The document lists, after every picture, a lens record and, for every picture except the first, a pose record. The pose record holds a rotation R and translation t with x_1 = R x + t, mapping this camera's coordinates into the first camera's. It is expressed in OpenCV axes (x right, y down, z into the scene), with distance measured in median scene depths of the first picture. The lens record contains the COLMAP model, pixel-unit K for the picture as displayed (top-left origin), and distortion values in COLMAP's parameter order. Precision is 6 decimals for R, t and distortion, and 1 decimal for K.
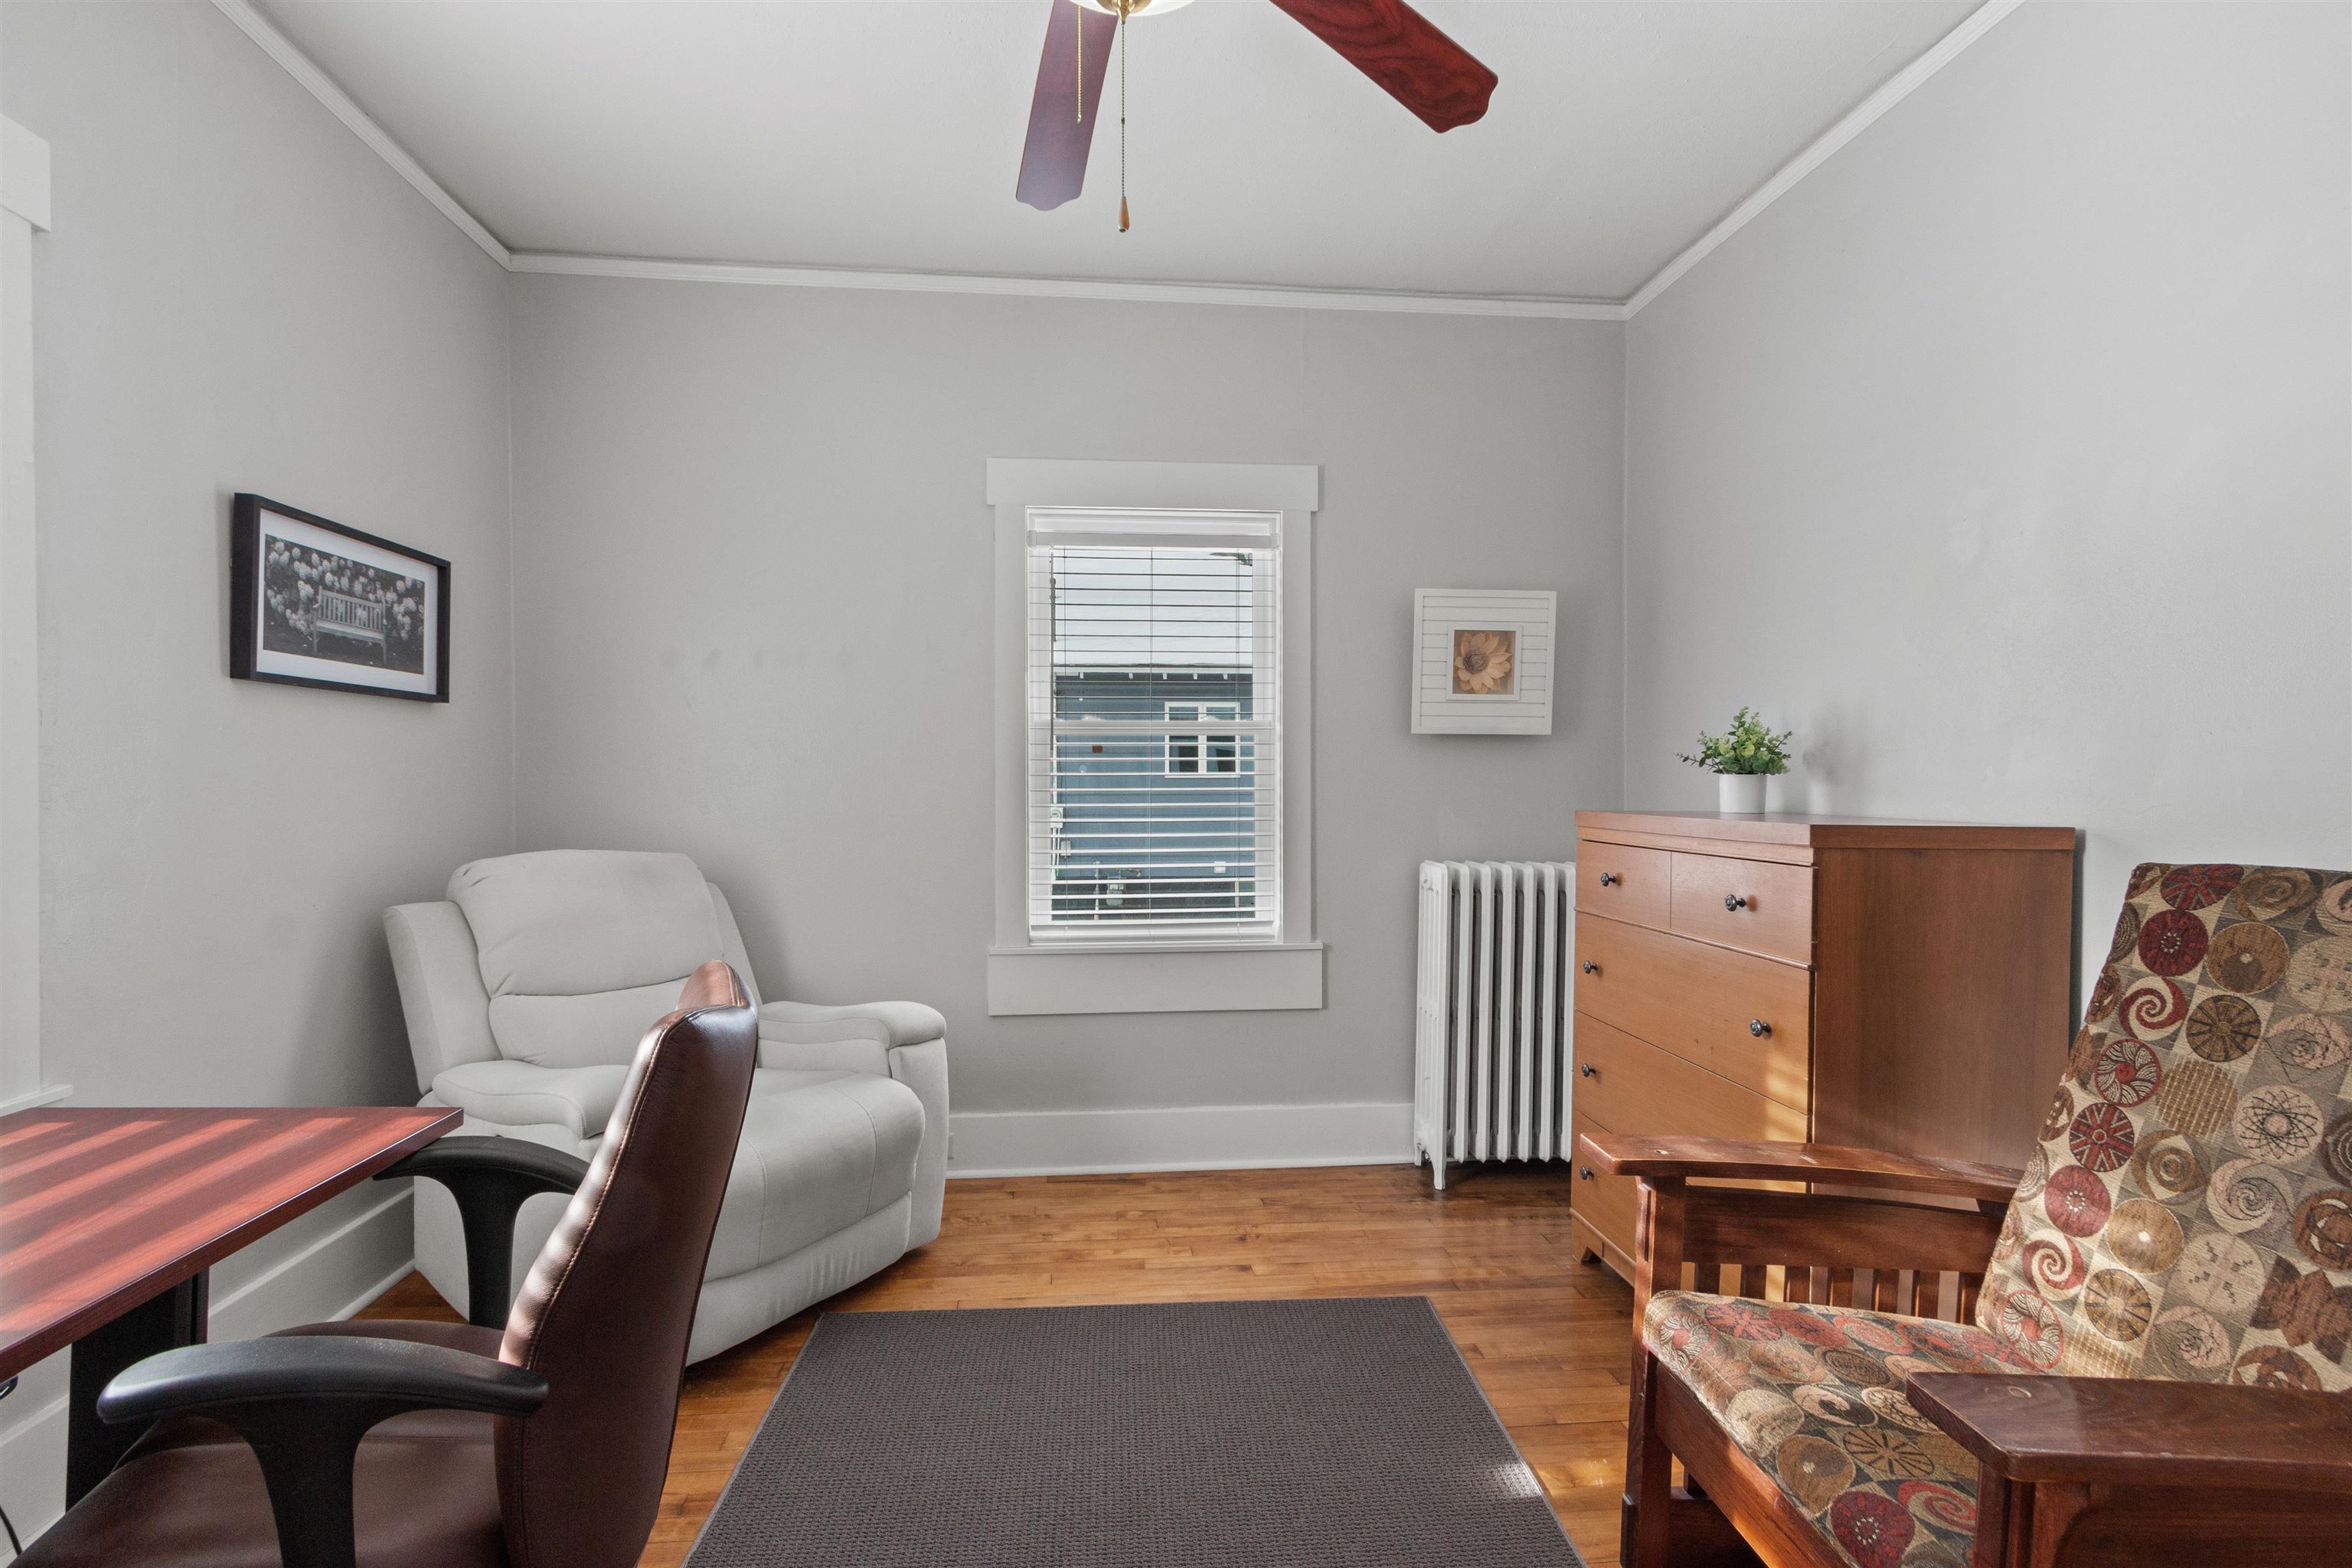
lens RADIAL K [[1132.7, 0, 1178.0], [0, 1132.7, 797.1], [0, 0, 1]] dist [0.013152, -0.000162]
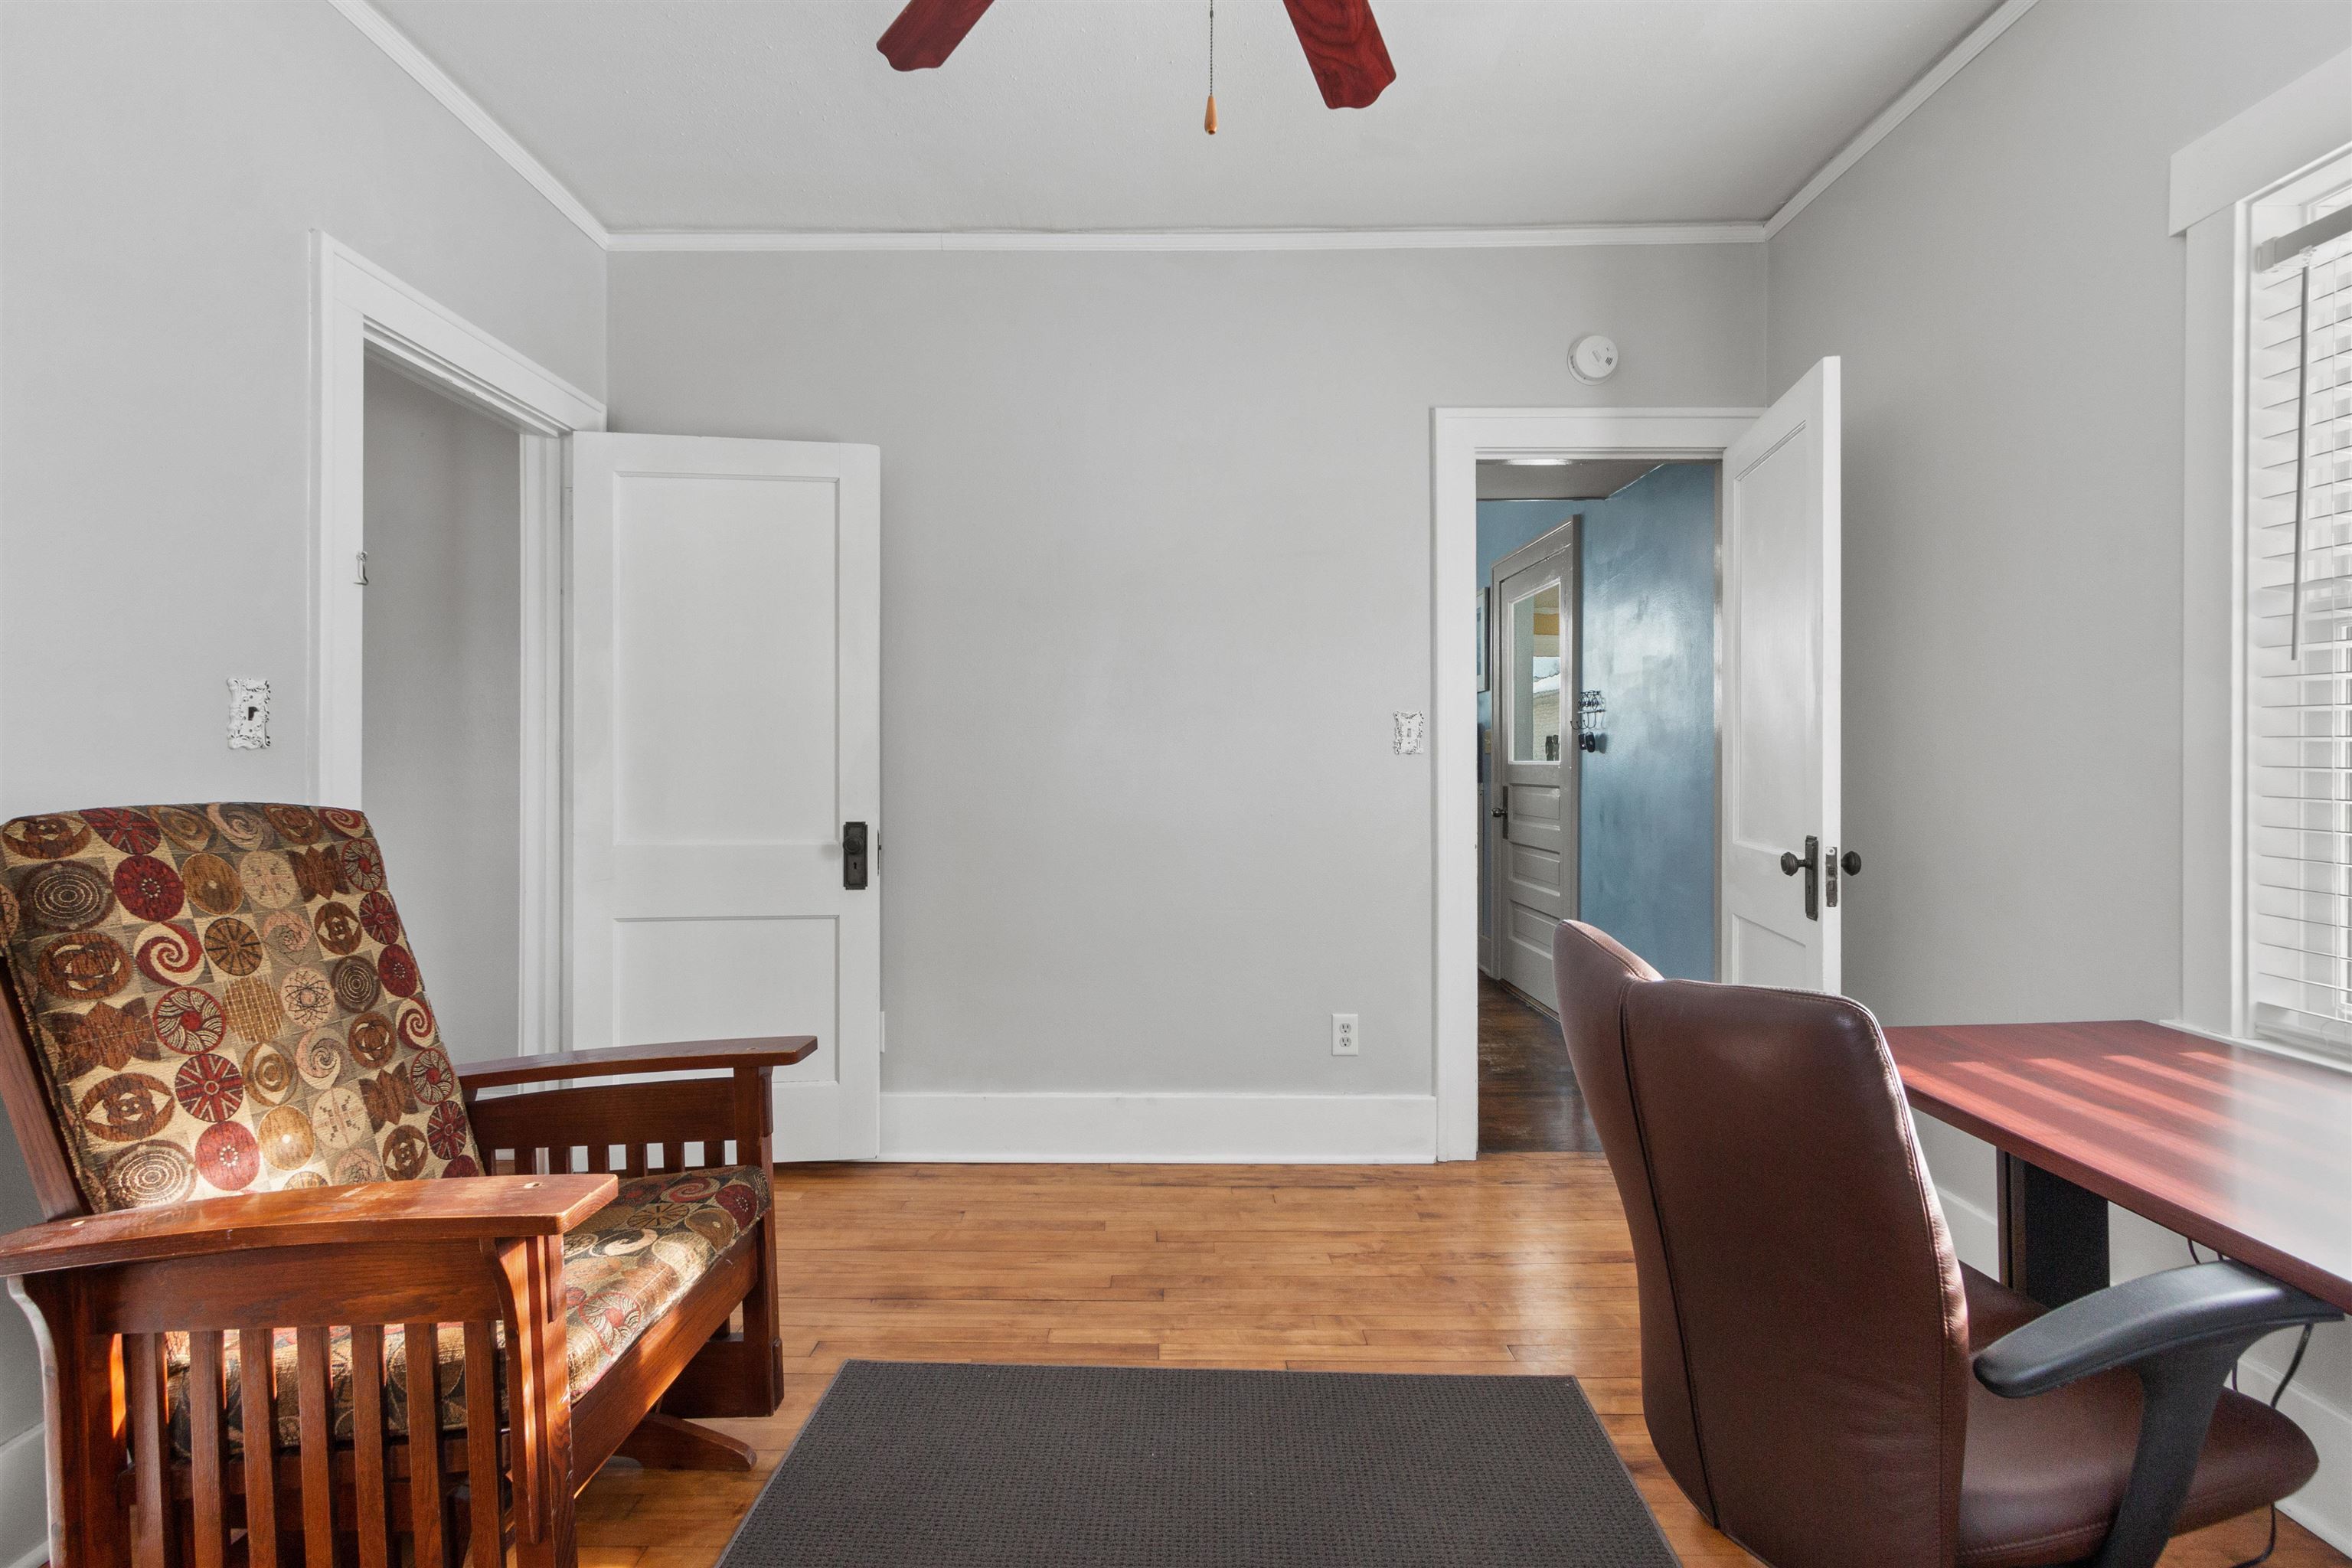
lens RADIAL K [[1132.7, 0, 1175.4], [0, 1132.7, 781.5], [0, 0, 1]] dist [0.013152, -0.000162]
pose [[-0.997403, -0.001660, 0.072009, -0.090765], [0.000116, 0.999696, 0.024652, 0.011945], [-0.072028, 0.024597, -0.997099, 2.041334]]
